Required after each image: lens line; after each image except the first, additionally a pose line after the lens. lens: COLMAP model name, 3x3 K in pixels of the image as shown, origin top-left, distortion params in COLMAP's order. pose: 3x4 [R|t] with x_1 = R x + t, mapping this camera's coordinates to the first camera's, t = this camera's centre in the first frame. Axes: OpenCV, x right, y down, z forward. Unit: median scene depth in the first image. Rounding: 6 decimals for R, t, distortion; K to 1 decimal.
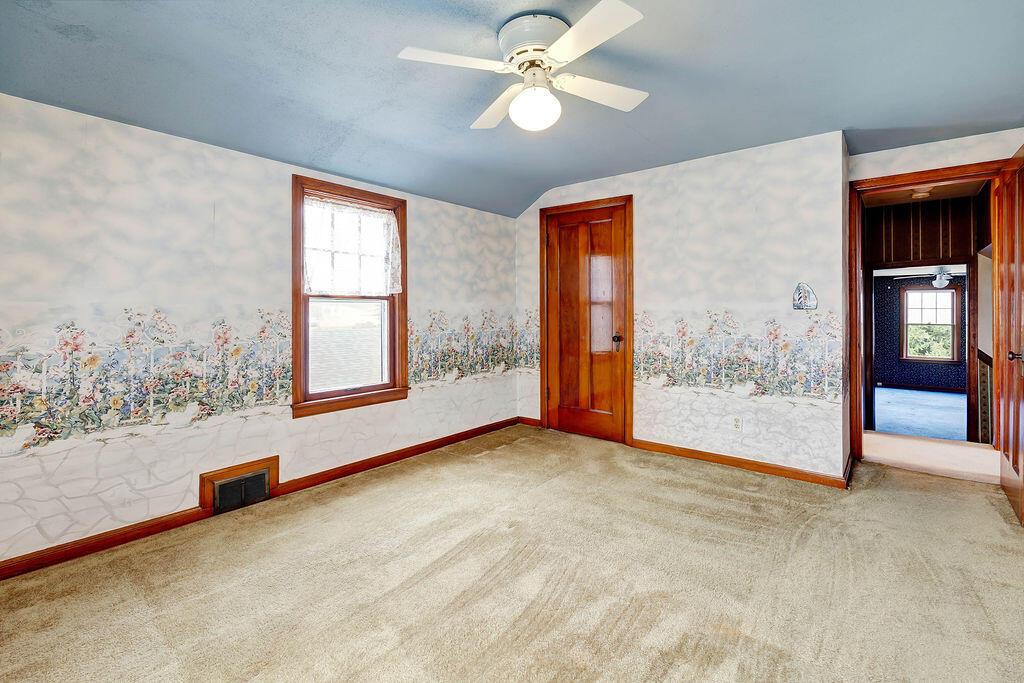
lens RADIAL K [[450.3, 0, 511.7], [0, 450.3, 300.3], [0, 0, 1]] dist [0.000546, 0.000364]
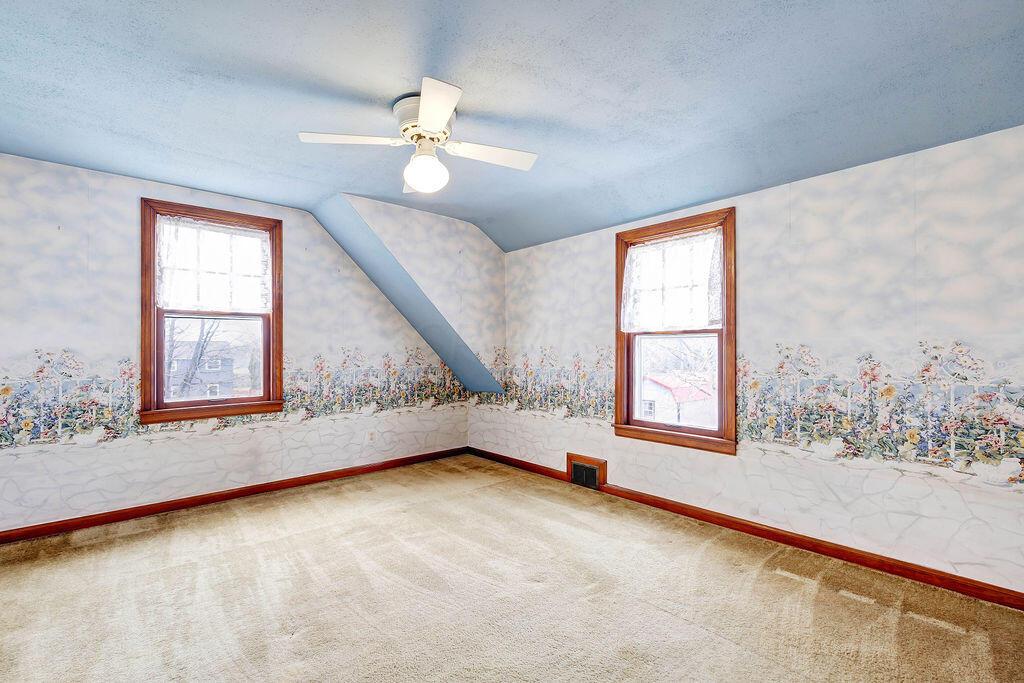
lens RADIAL K [[453.5, 0, 512.0], [0, 453.5, 341.5], [0, 0, 1]] dist [-0.002022, -0.000877]
pose [[-0.141955, -0.012495, -0.989794, 0.569310], [0.033087, 0.999302, -0.017360, 0.015603], [0.989320, -0.035214, -0.141443, 0.670015]]
